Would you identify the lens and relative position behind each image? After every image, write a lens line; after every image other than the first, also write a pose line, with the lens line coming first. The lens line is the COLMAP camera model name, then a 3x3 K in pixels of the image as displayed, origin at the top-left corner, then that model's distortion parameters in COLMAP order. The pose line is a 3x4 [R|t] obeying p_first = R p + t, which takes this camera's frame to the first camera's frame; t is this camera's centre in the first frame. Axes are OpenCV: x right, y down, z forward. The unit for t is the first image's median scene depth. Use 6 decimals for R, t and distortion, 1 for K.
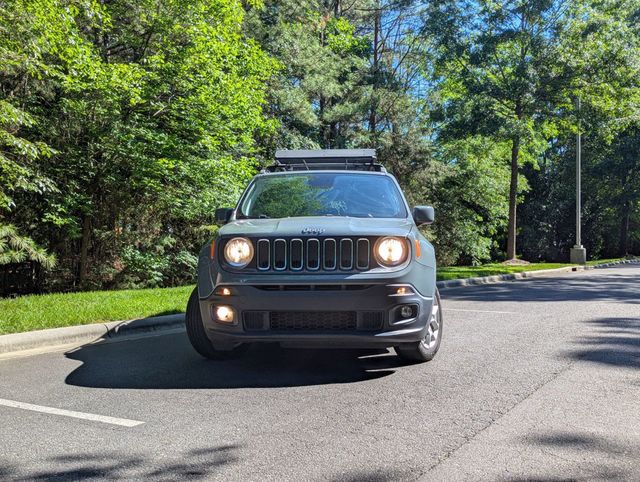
lens RADIAL K [[688.9, 0, 320.0], [0, 688.9, 241.0], [0, 0, 1]] dist [0.039276, 0.013774]
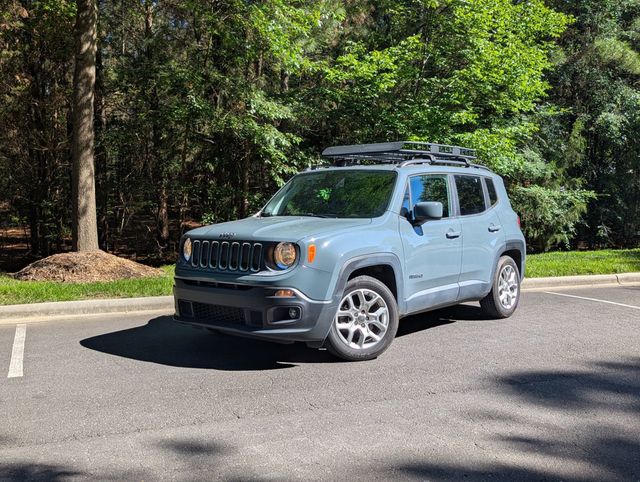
lens RADIAL K [[688.9, 0, 320.0], [0, 688.9, 241.0], [0, 0, 1]] dist [0.039276, 0.013774]
pose [[0.793671, 0.036164, -0.607271, 0.805077], [0.005333, 0.997780, 0.066390, -0.079486], [0.608324, -0.055930, 0.791716, 0.186767]]
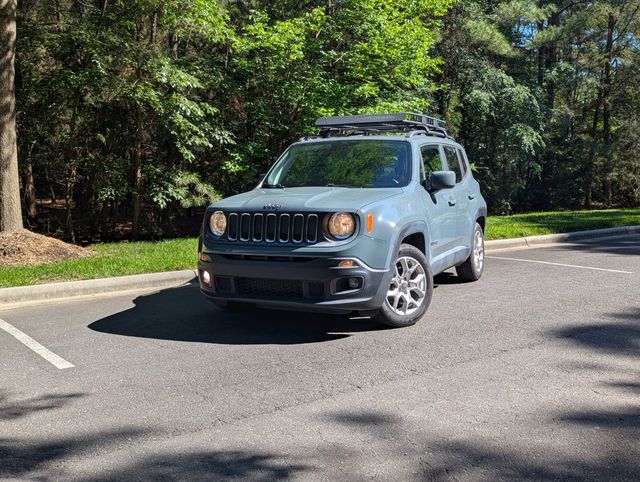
lens RADIAL K [[688.9, 0, 320.0], [0, 688.9, 241.0], [0, 0, 1]] dist [0.039276, 0.013774]
pose [[0.923471, 0.029235, -0.382552, 0.484409], [0.012258, 0.994335, 0.105579, -0.075213], [0.383471, -0.102189, 0.917882, 0.007028]]
